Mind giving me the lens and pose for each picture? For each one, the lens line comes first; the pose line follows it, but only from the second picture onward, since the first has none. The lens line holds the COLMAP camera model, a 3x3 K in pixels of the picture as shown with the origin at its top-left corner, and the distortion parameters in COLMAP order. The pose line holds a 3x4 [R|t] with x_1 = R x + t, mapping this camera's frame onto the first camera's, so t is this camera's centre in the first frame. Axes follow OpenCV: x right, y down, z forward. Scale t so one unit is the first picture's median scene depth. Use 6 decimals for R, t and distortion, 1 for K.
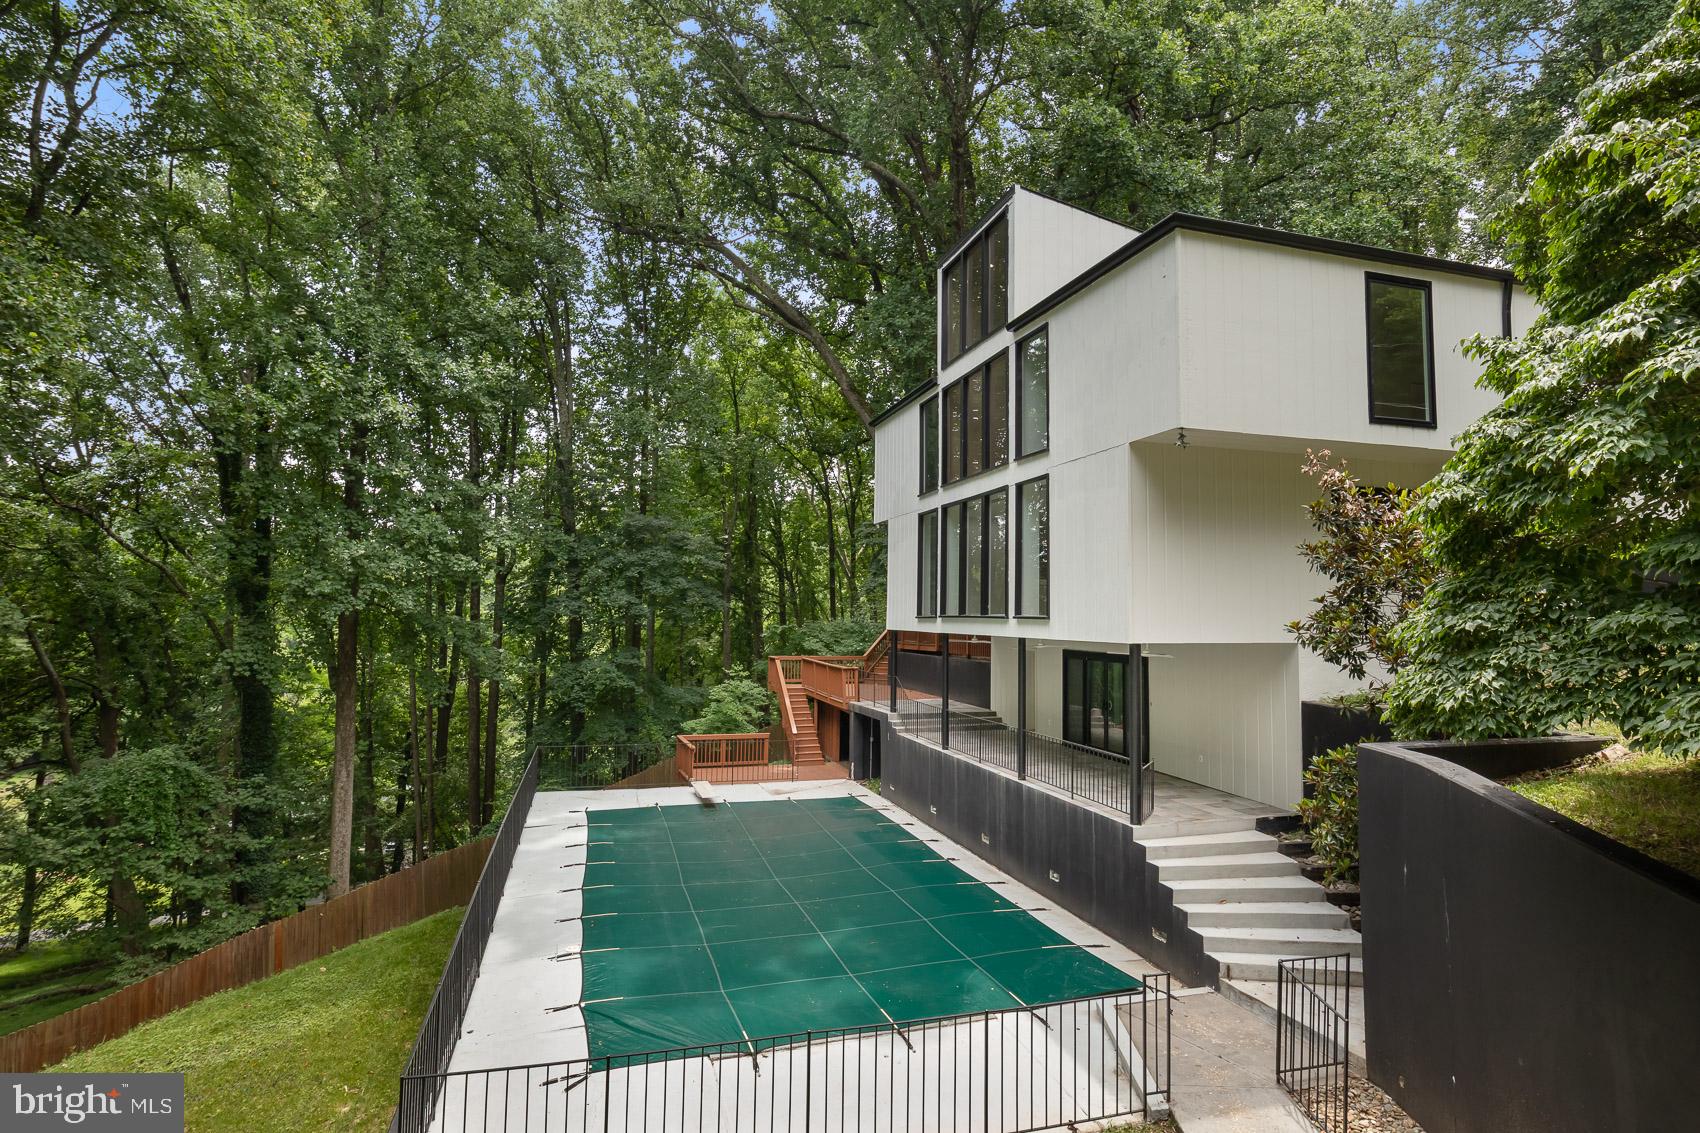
lens RADIAL K [[886.6, 0, 858.4], [0, 886.6, 559.1], [0, 0, 1]] dist [-0.009718, 0.000153]
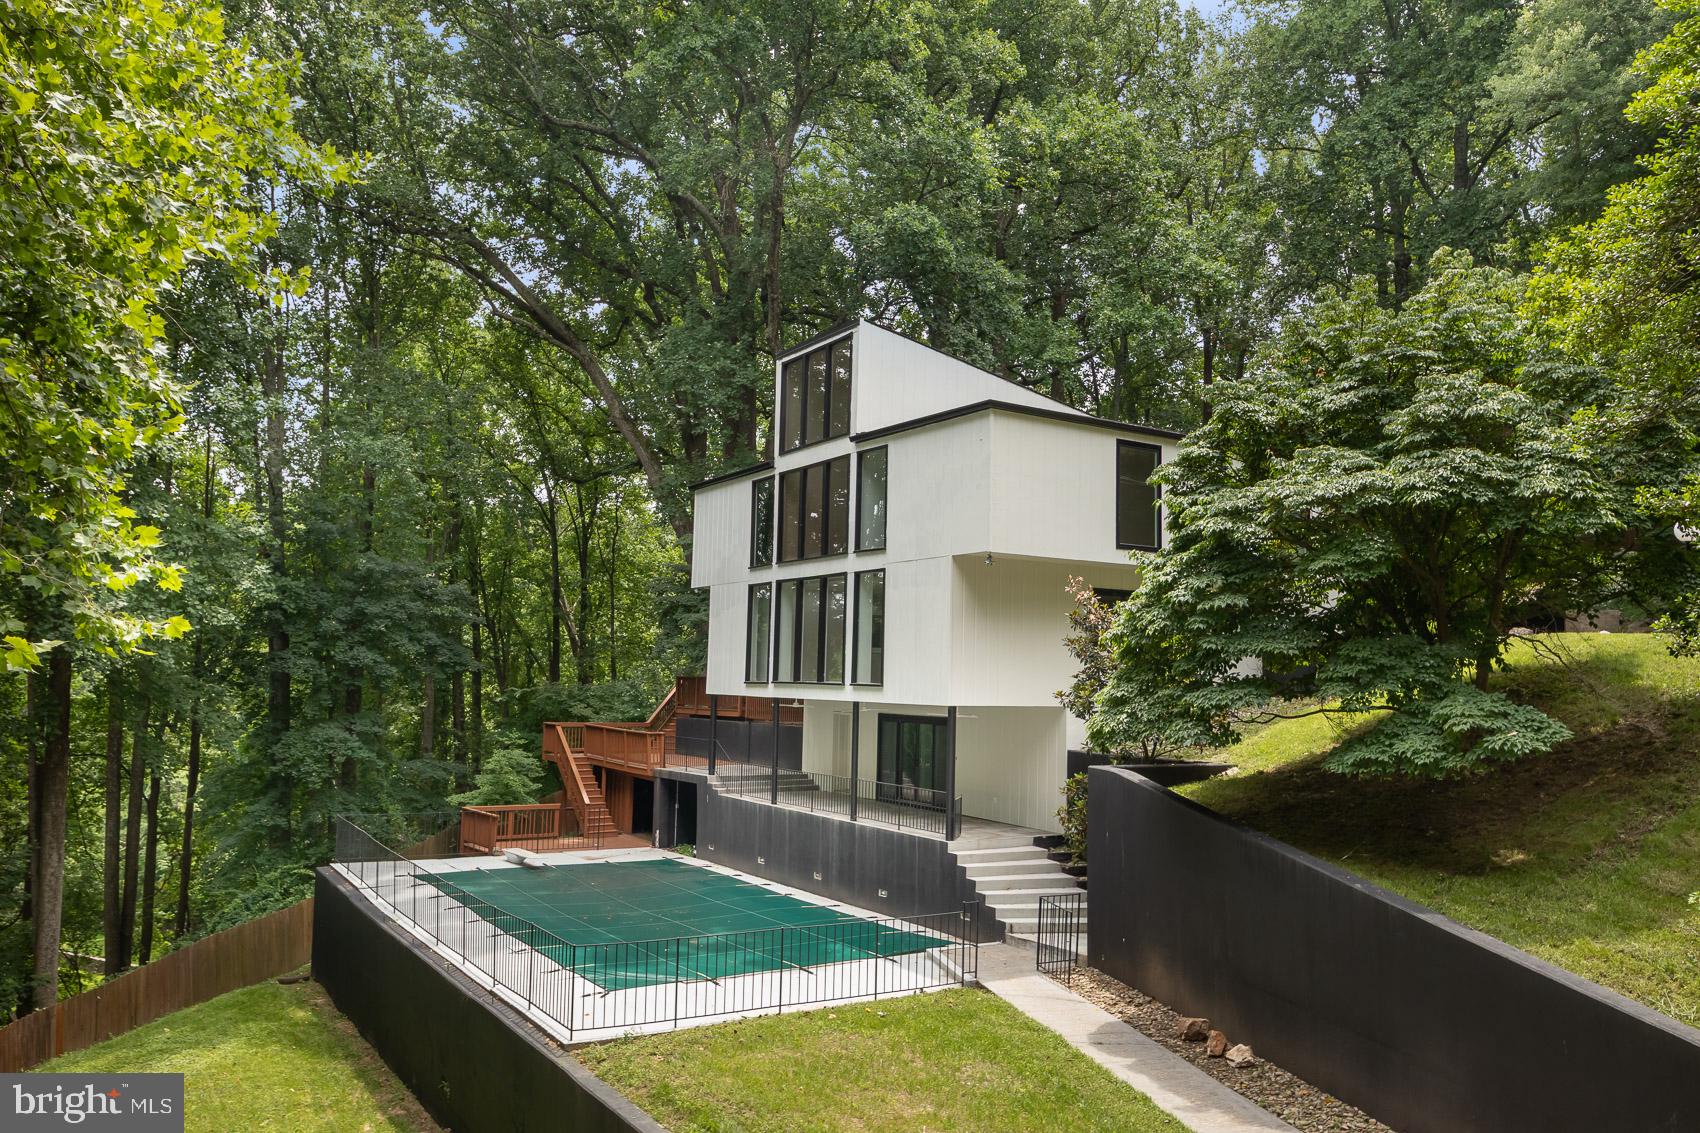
lens RADIAL K [[1299.0, 0, 850.0], [0, 1299.0, 566.5], [0, 0, 1]] dist [-0.006381, -0.042800]
pose [[0.965675, 0.032509, 0.257713, -0.295548], [-0.027629, 0.999364, -0.022534, -0.056616], [-0.258281, 0.014640, 0.965959, -0.727355]]
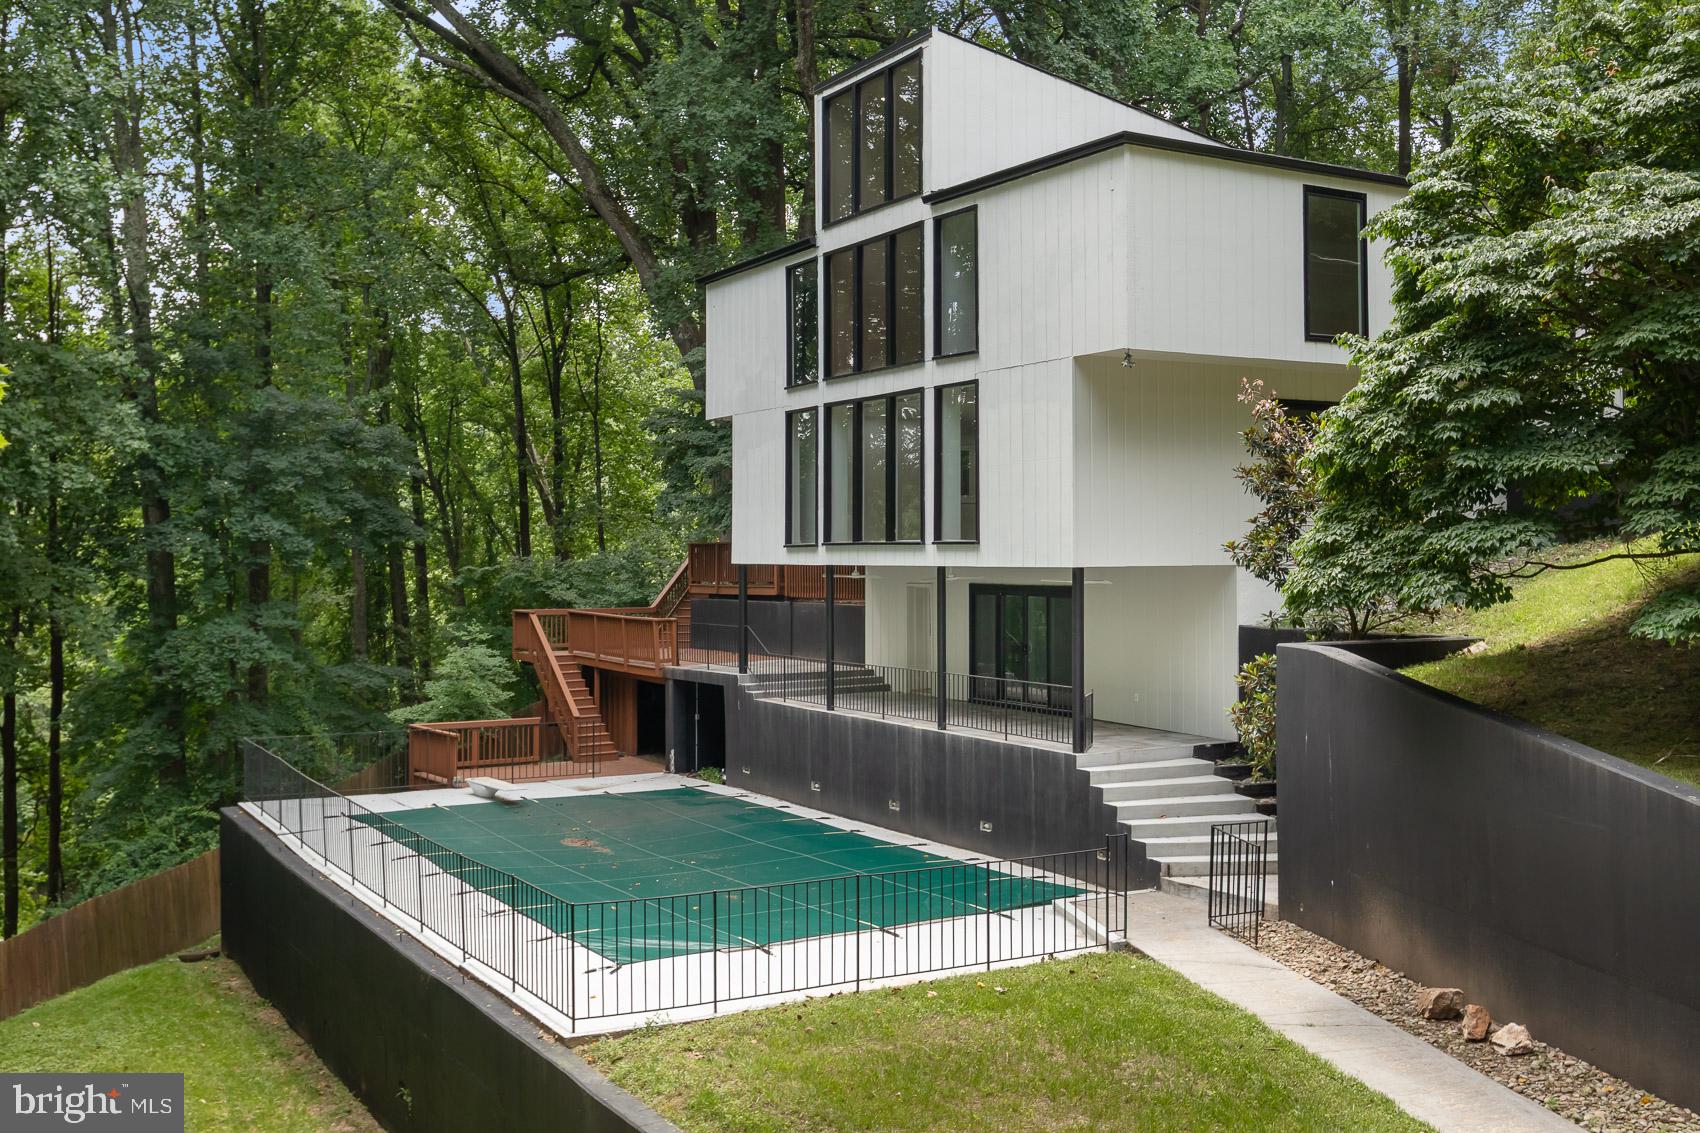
lens RADIAL K [[1731.4, 0, 838.7], [0, 1731.4, 543.5], [0, 0, 1]] dist [-0.020956, -0.042432]
pose [[0.975653, -0.014001, 0.218871, -0.296810], [0.000998, 0.998233, 0.059406, -0.035896], [-0.219316, -0.057741, 0.973944, -0.650003]]
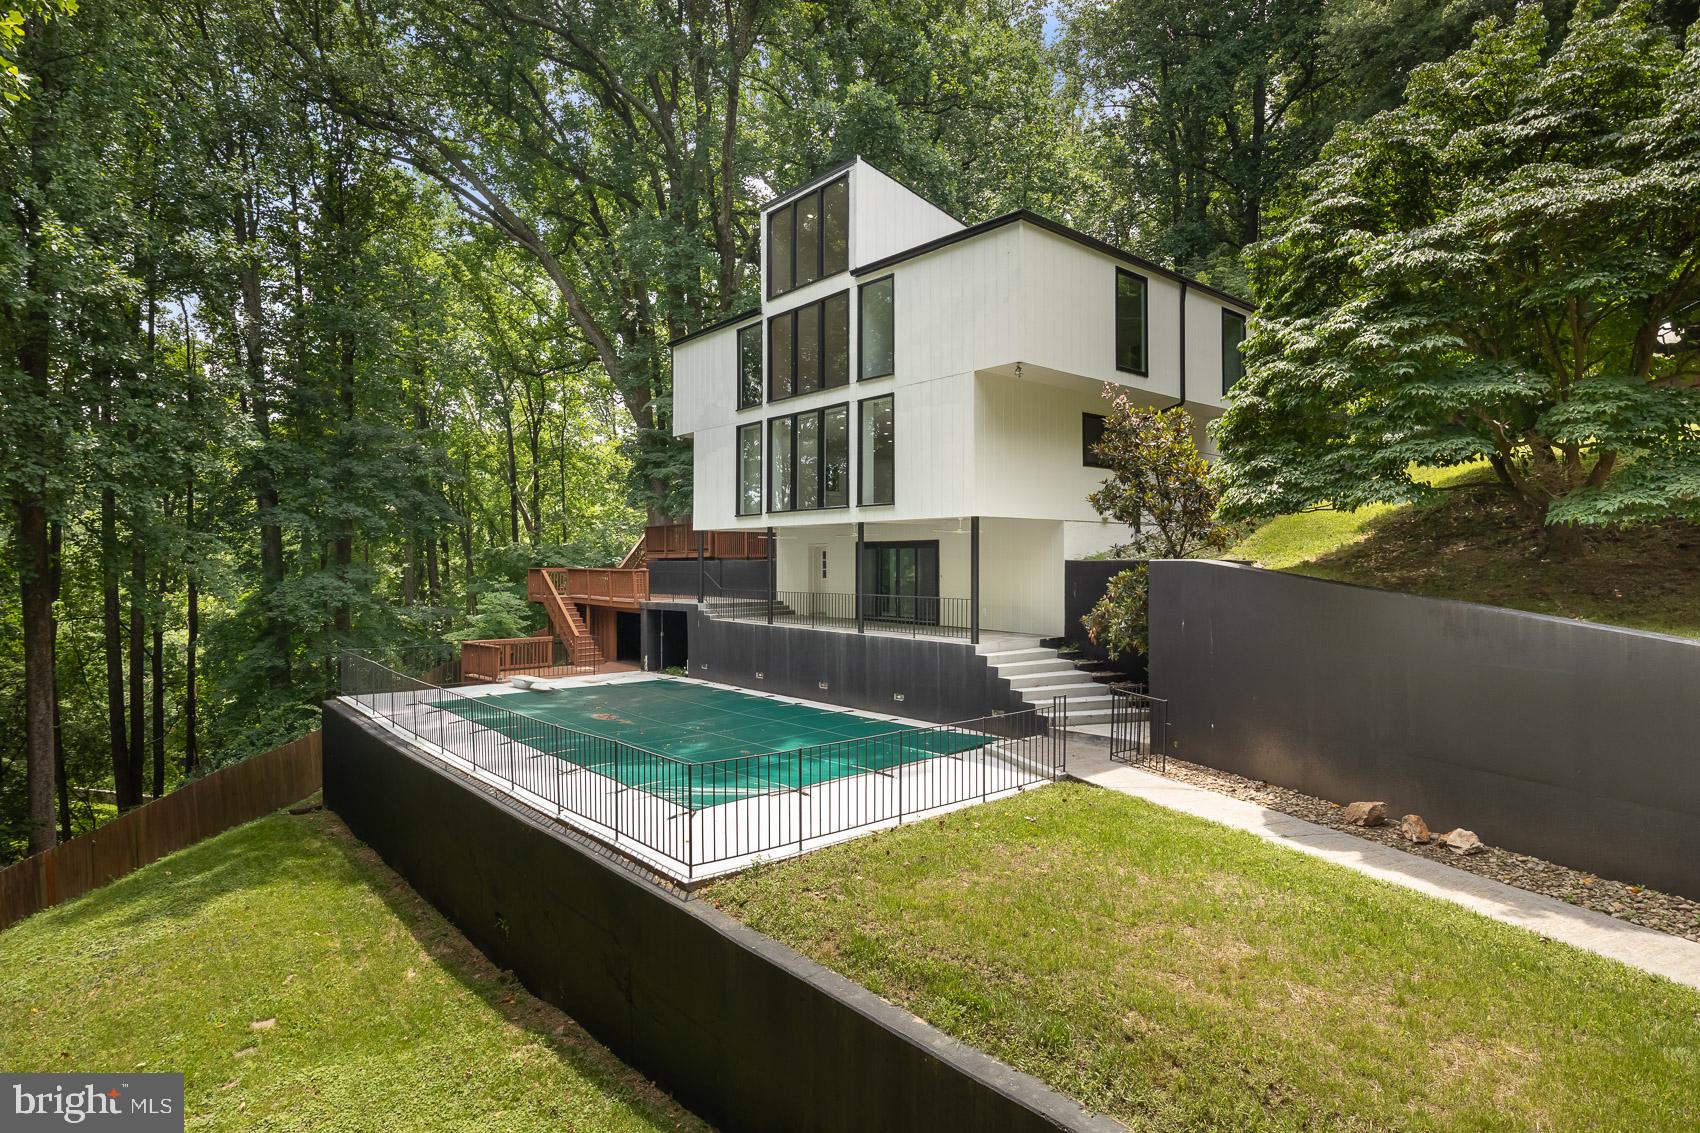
lens RADIAL K [[906.9, 0, 850.0], [0, 906.9, 566.5], [0, 0, 1]] dist [-0.015876, -0.001343]
pose [[0.912090, -0.012069, 0.409813, -0.384101], [-0.015698, 0.997806, 0.064324, 0.071543], [-0.409690, -0.065103, 0.909899, -0.190543]]
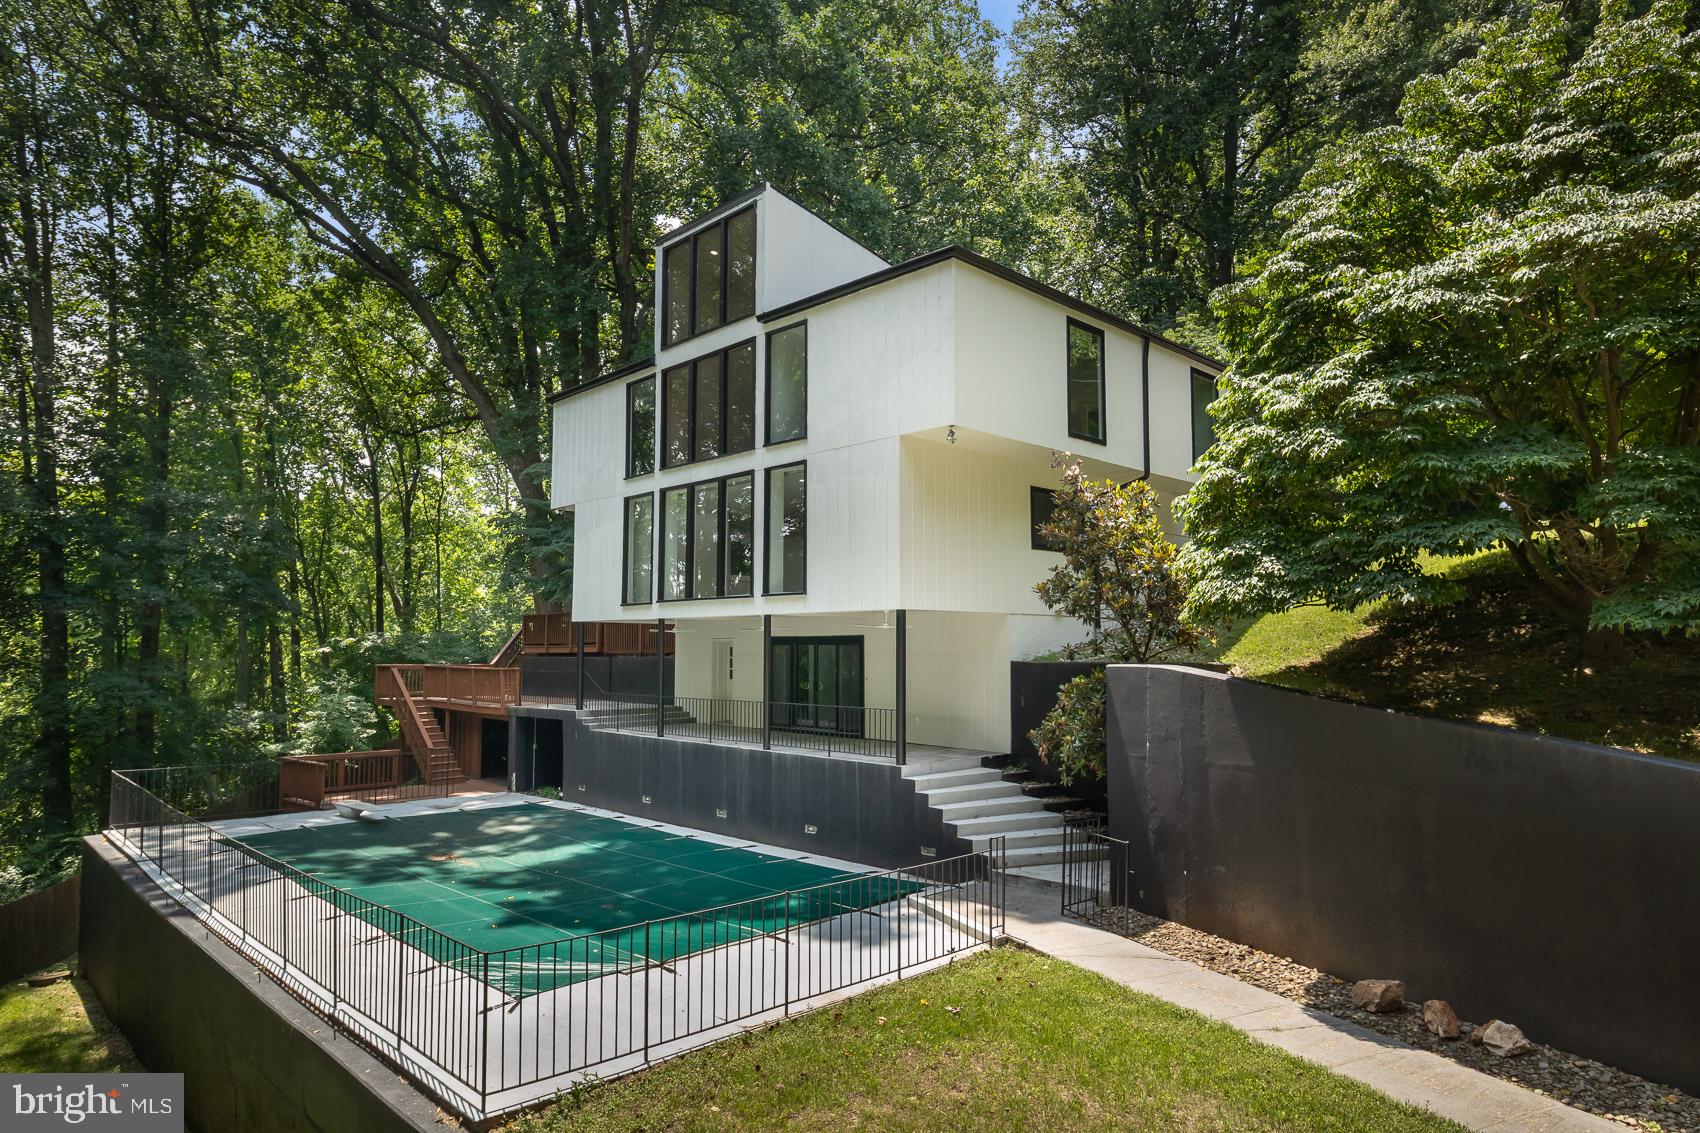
lens RADIAL K [[1020.6, 0, 848.6], [0, 1020.6, 594.5], [0, 0, 1]] dist [-0.008156, 0.010284]
pose [[0.886783, 0.017424, 0.461857, -0.307154], [-0.021257, 0.999769, 0.003095, 0.061640], [-0.461697, -0.012562, 0.886949, -0.125877]]
